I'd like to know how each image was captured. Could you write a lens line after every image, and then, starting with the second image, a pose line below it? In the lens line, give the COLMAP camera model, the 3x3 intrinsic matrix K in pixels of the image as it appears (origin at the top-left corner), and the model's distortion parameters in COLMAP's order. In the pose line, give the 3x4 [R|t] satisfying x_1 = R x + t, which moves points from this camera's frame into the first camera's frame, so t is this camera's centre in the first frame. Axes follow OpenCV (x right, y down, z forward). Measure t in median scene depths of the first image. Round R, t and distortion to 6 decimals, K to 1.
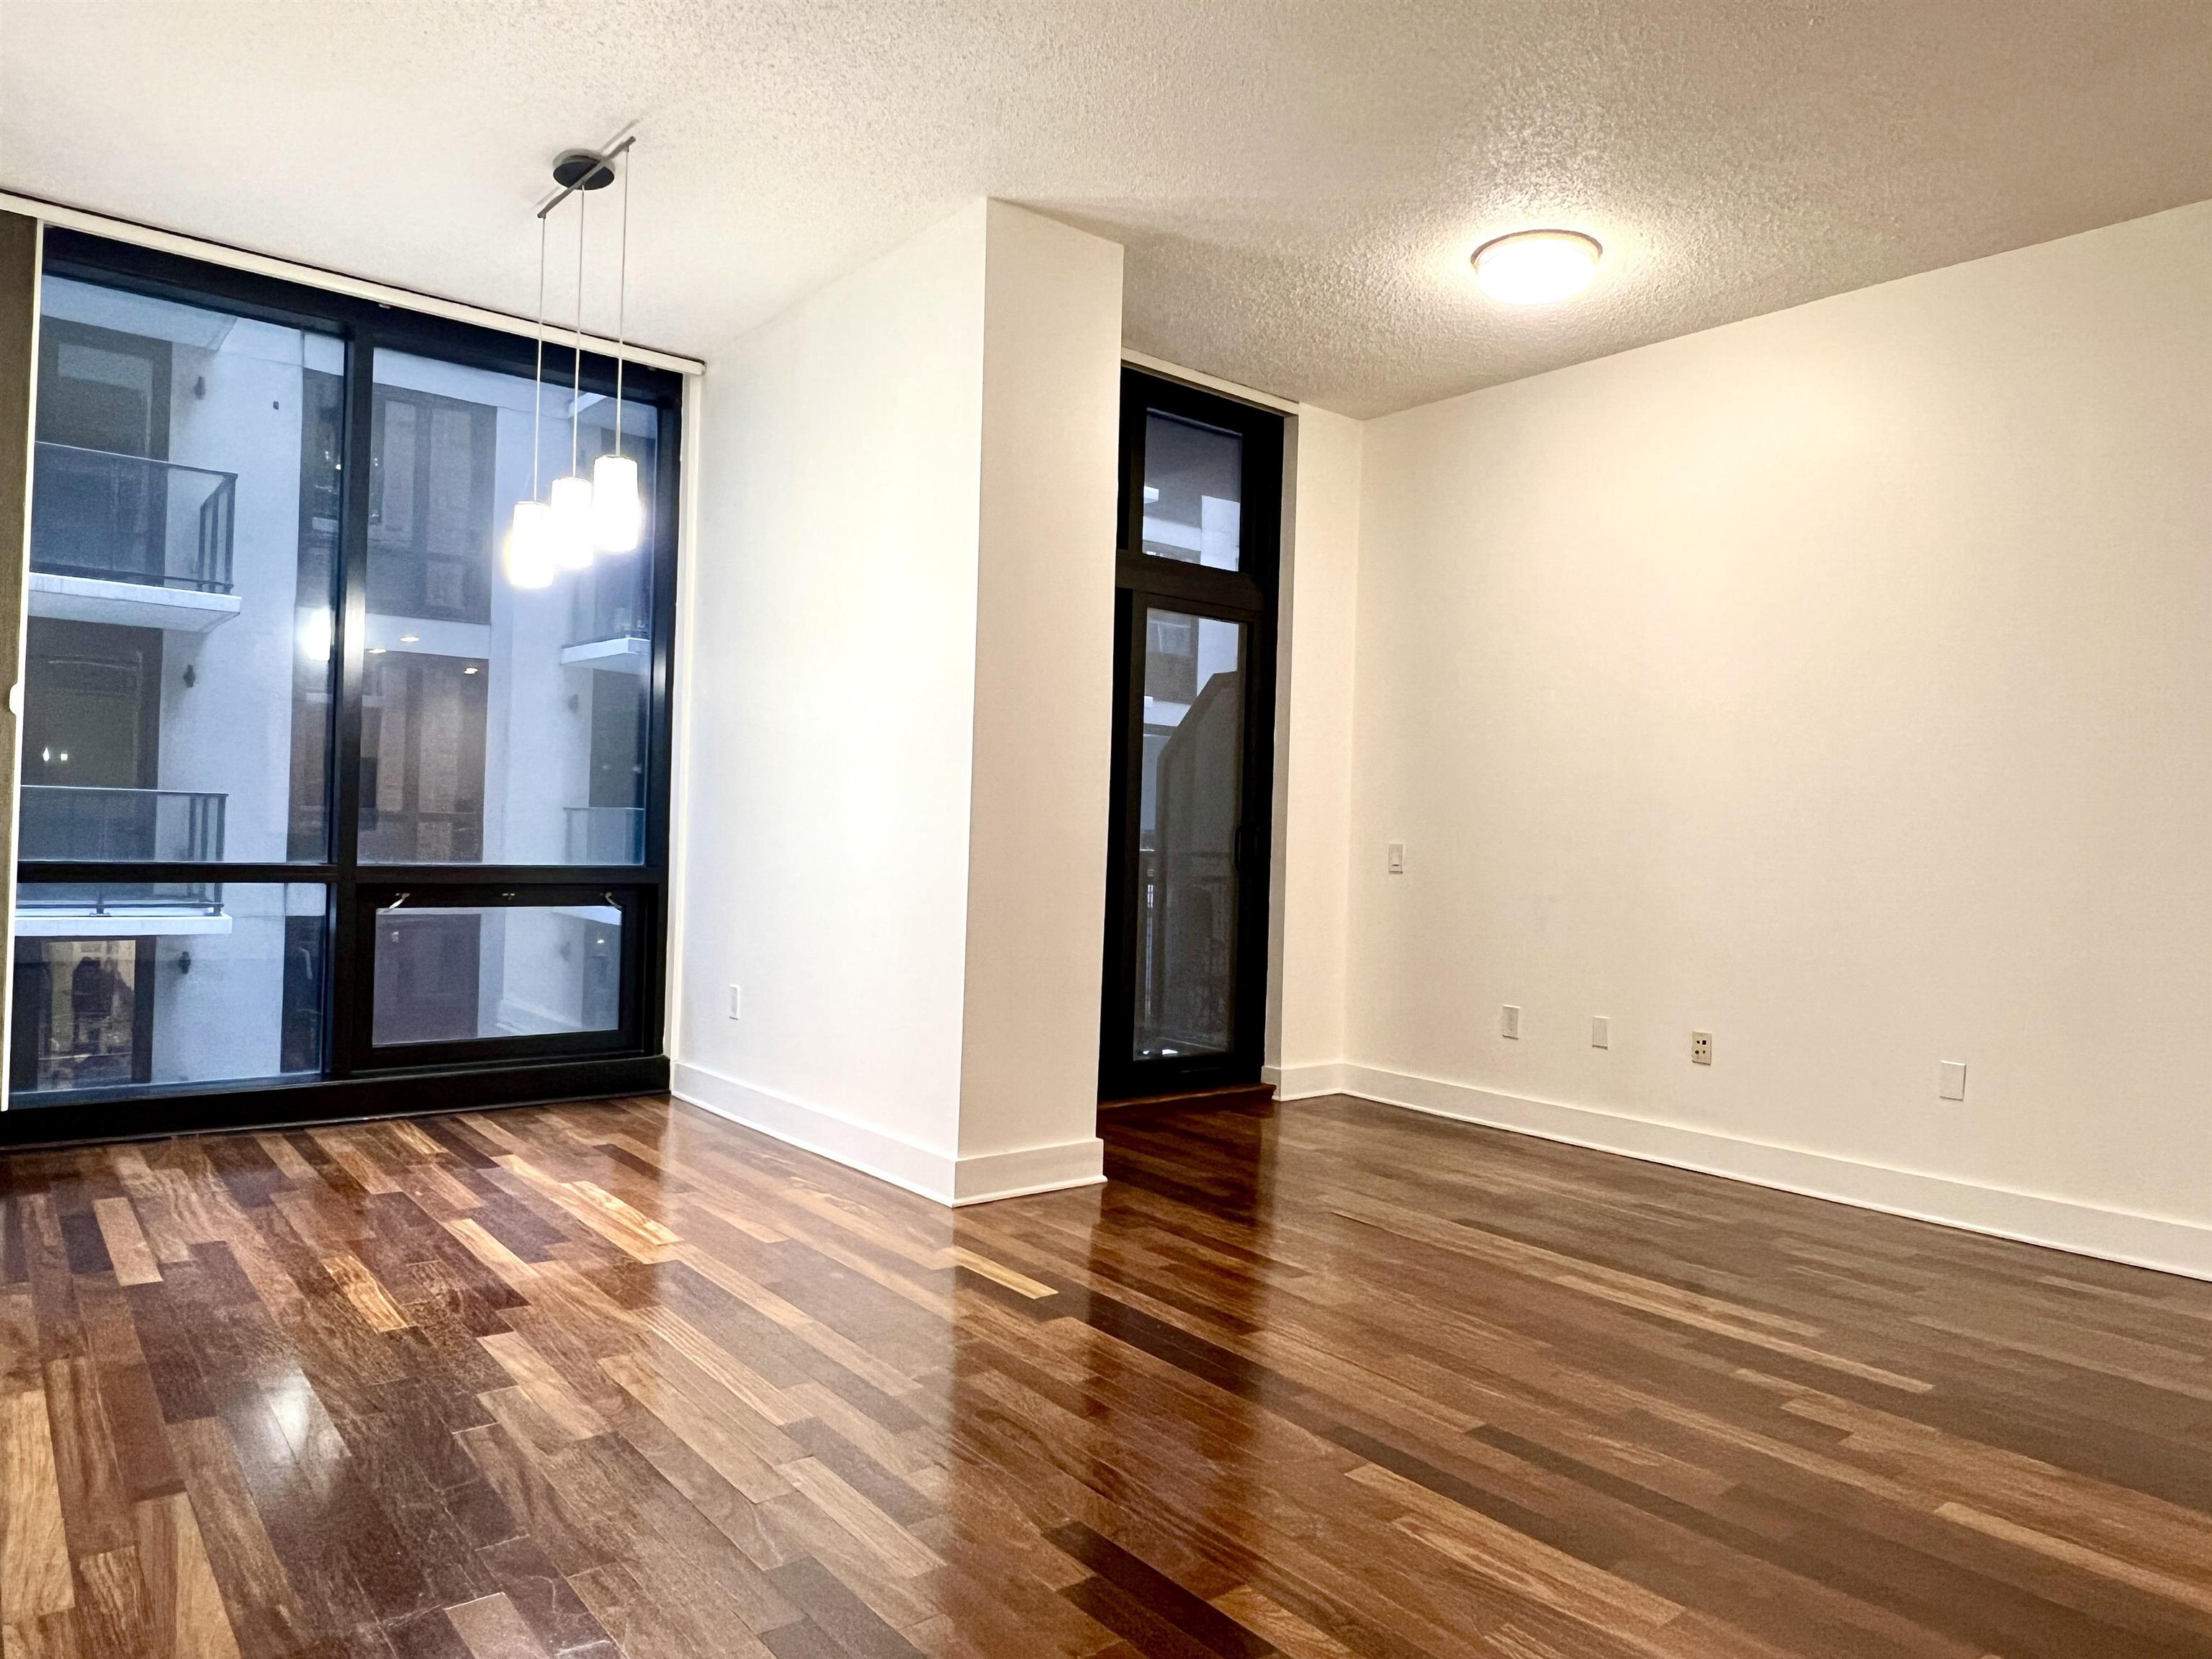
lens RADIAL K [[1420.0, 0, 1107.0], [0, 1420.0, 822.7], [0, 0, 1]] dist [0.003288, -0.002538]
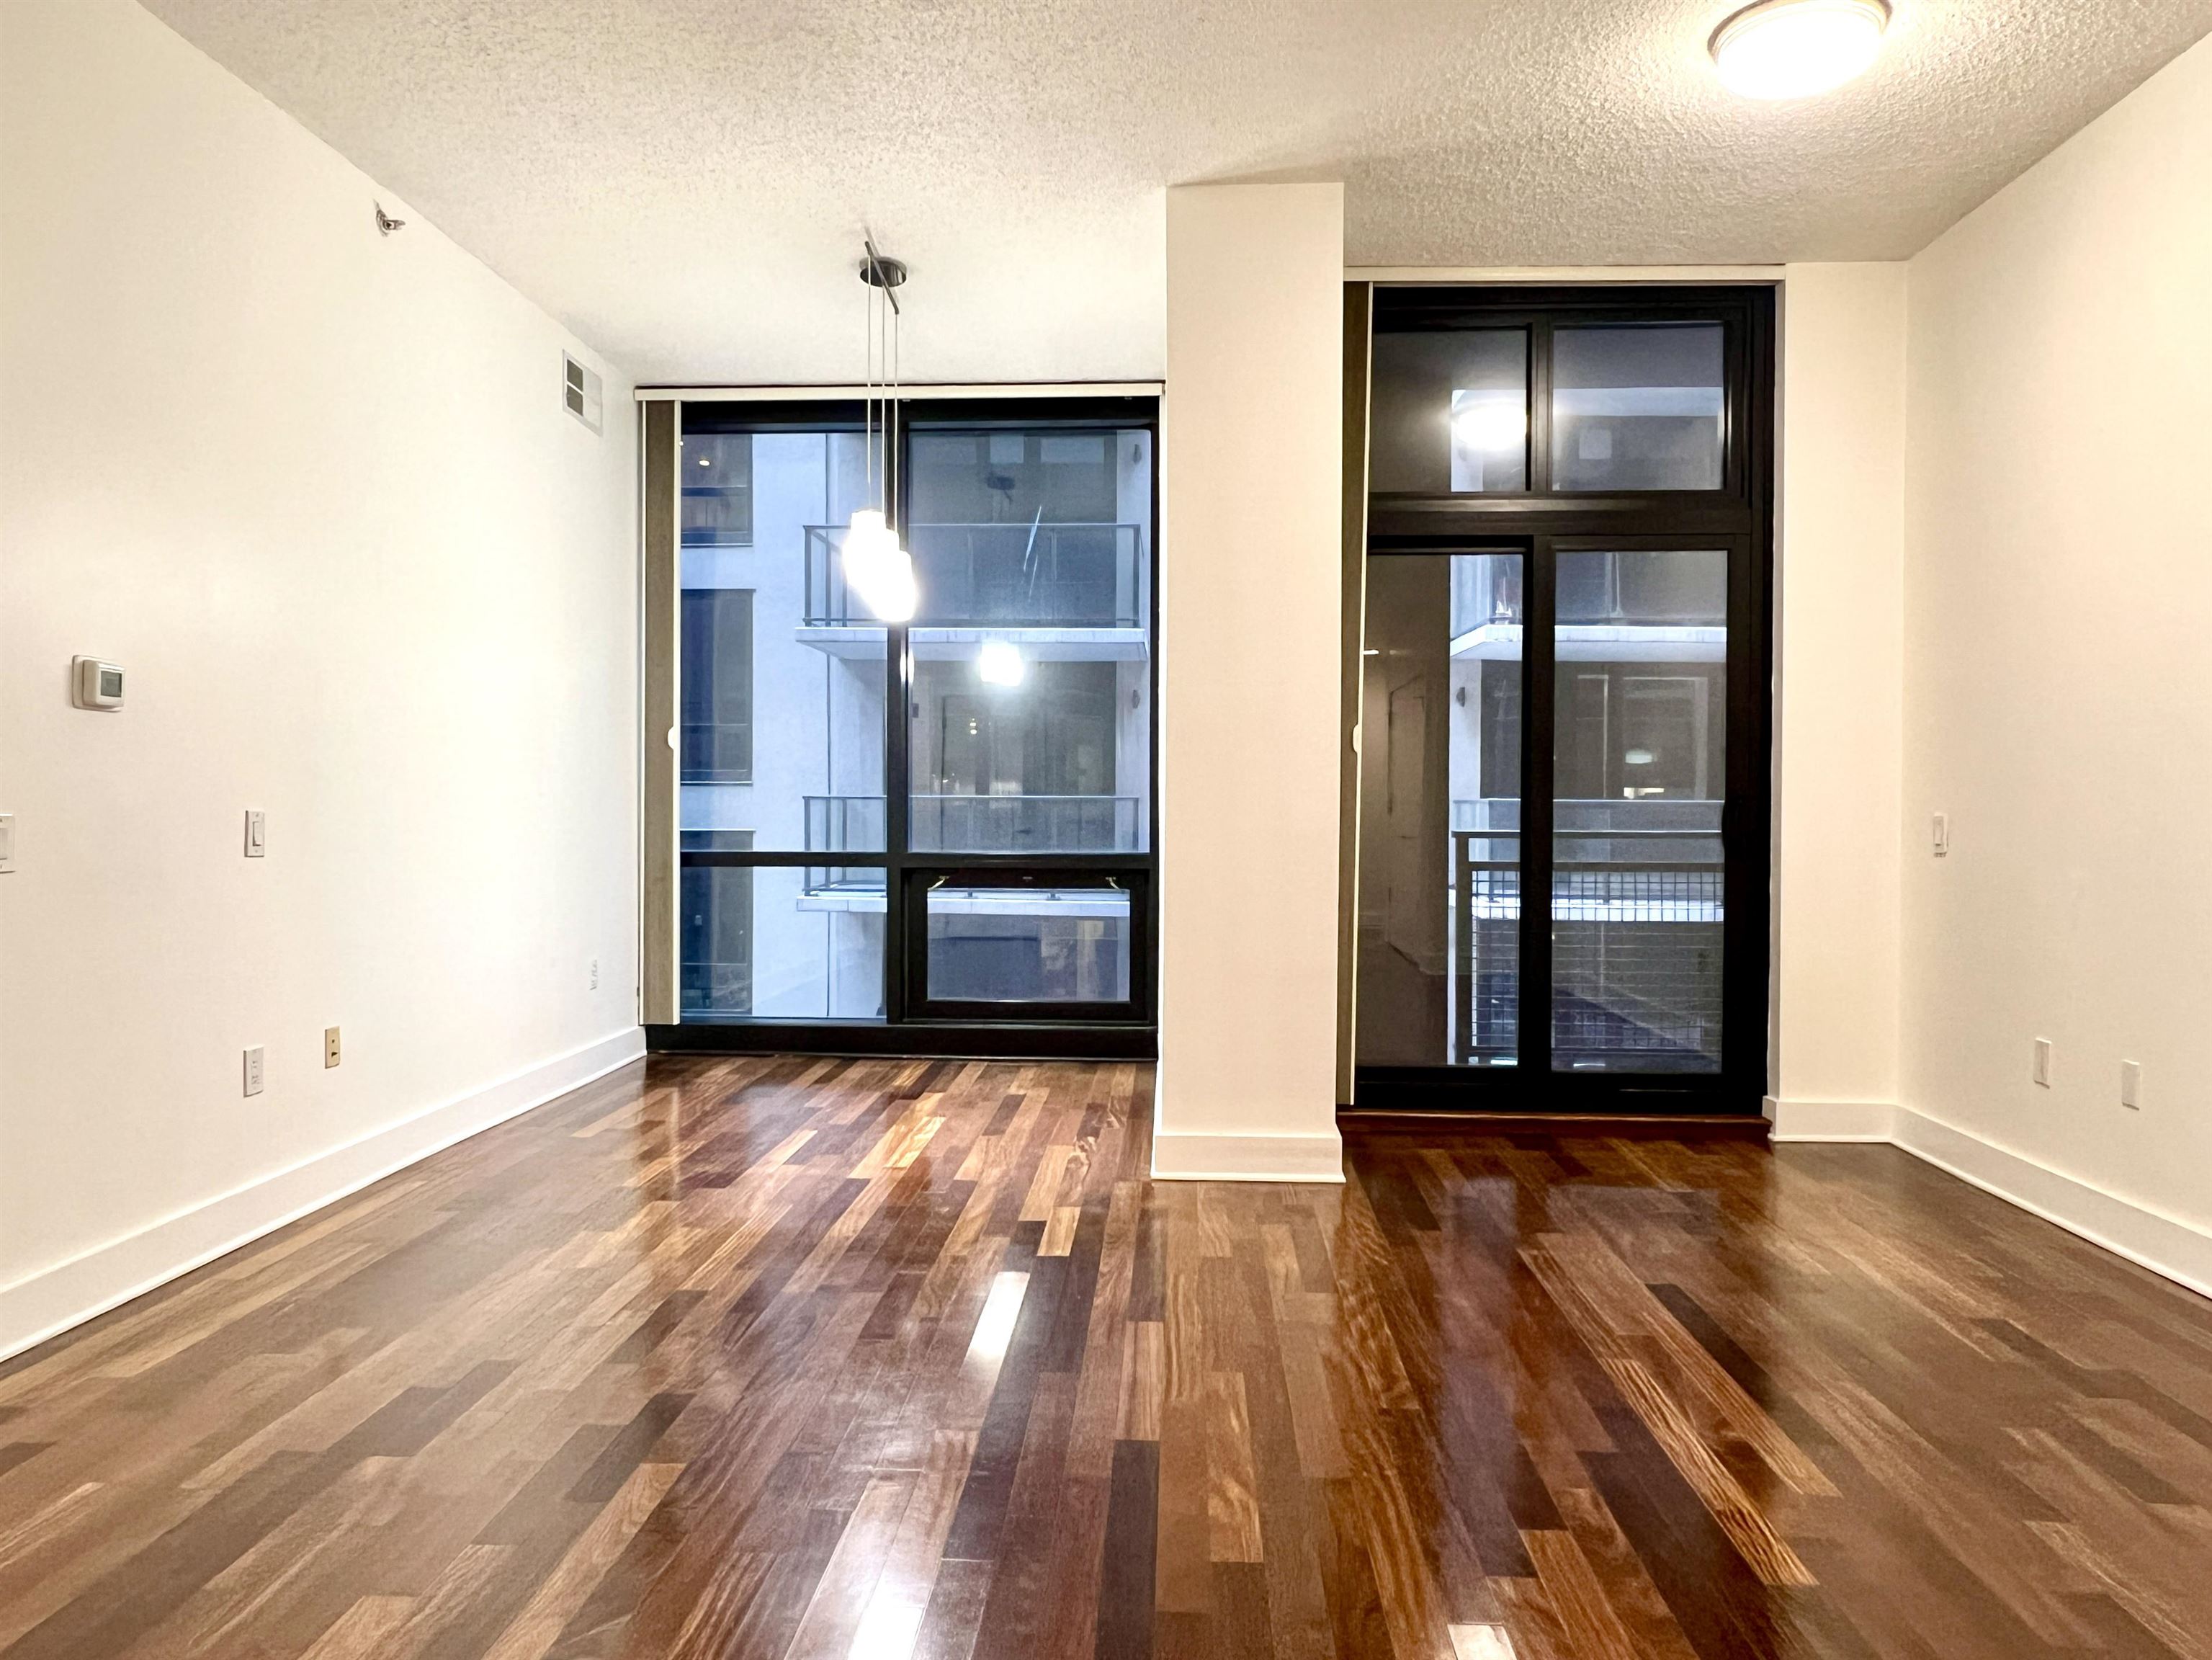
lens RADIAL K [[1503.9, 0, 1100.0], [0, 1503.9, 827.5], [0, 0, 1]] dist [-0.001513, -0.002731]
pose [[0.741220, -0.019008, -0.670993, 0.582572], [0.023762, 0.999715, -0.002072, 0.017012], [0.670841, -0.014409, 0.741461, 0.166366]]
